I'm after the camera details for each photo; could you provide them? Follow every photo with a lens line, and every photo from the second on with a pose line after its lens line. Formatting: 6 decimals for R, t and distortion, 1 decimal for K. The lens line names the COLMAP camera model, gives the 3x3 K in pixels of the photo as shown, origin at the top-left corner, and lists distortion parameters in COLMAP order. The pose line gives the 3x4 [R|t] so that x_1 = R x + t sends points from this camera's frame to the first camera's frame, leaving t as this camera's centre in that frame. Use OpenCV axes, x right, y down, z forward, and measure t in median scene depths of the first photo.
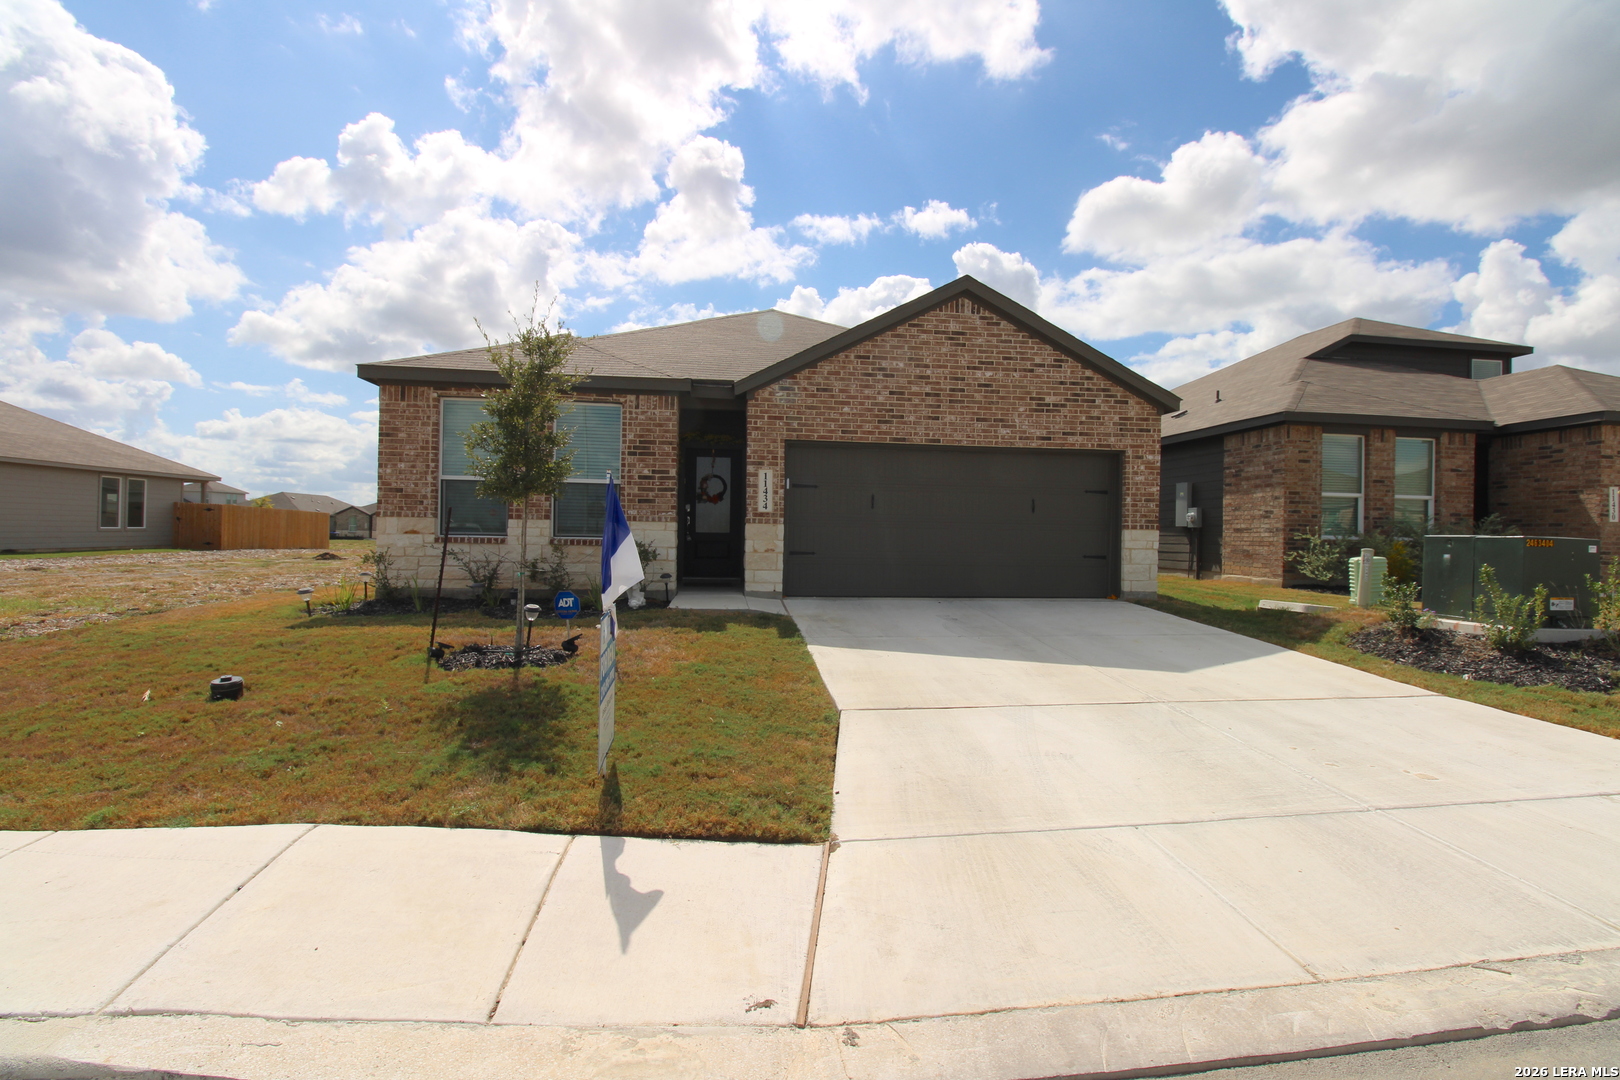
lens RADIAL K [[753.1, 0, 805.8], [0, 753.1, 537.2], [0, 0, 1]] dist [-0.010648, -0.005880]
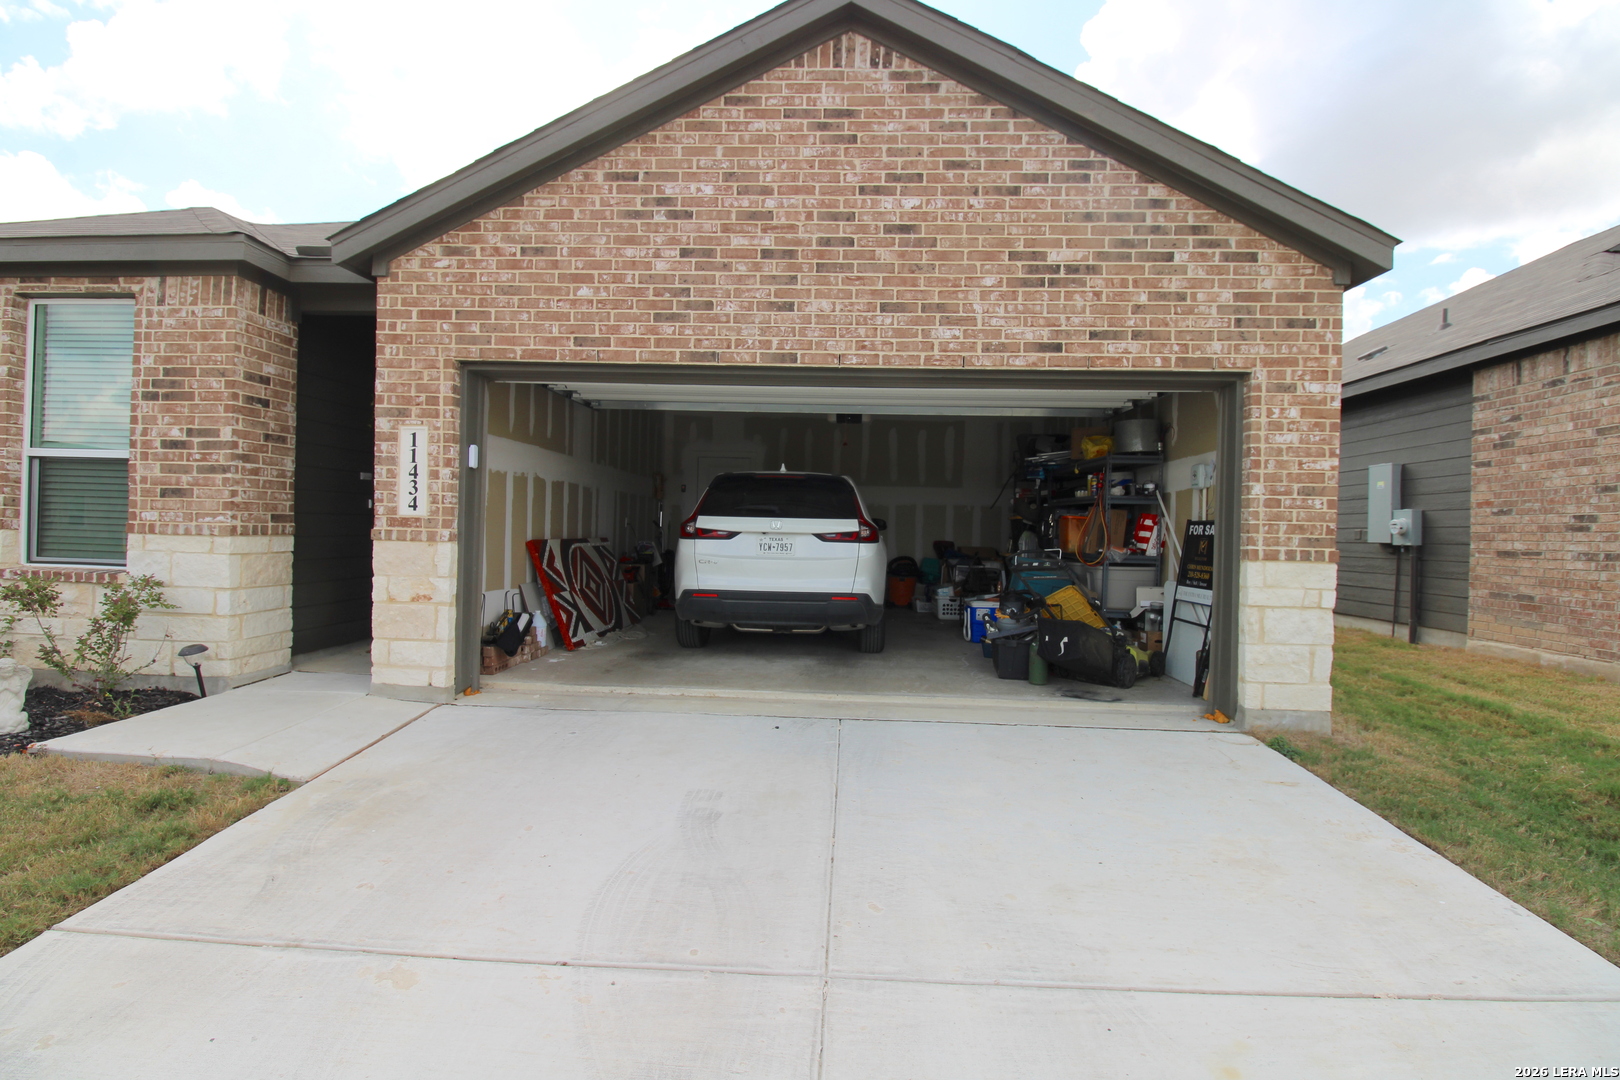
lens RADIAL K [[753.1, 0, 816.4], [0, 753.1, 531.3], [0, 0, 1]] dist [-0.010648, -0.005880]
pose [[0.986285, 0.008062, -0.164853, 0.264209], [-0.008972, 0.999948, -0.004775, -0.023457], [0.164806, 0.006188, 0.986307, 0.565019]]
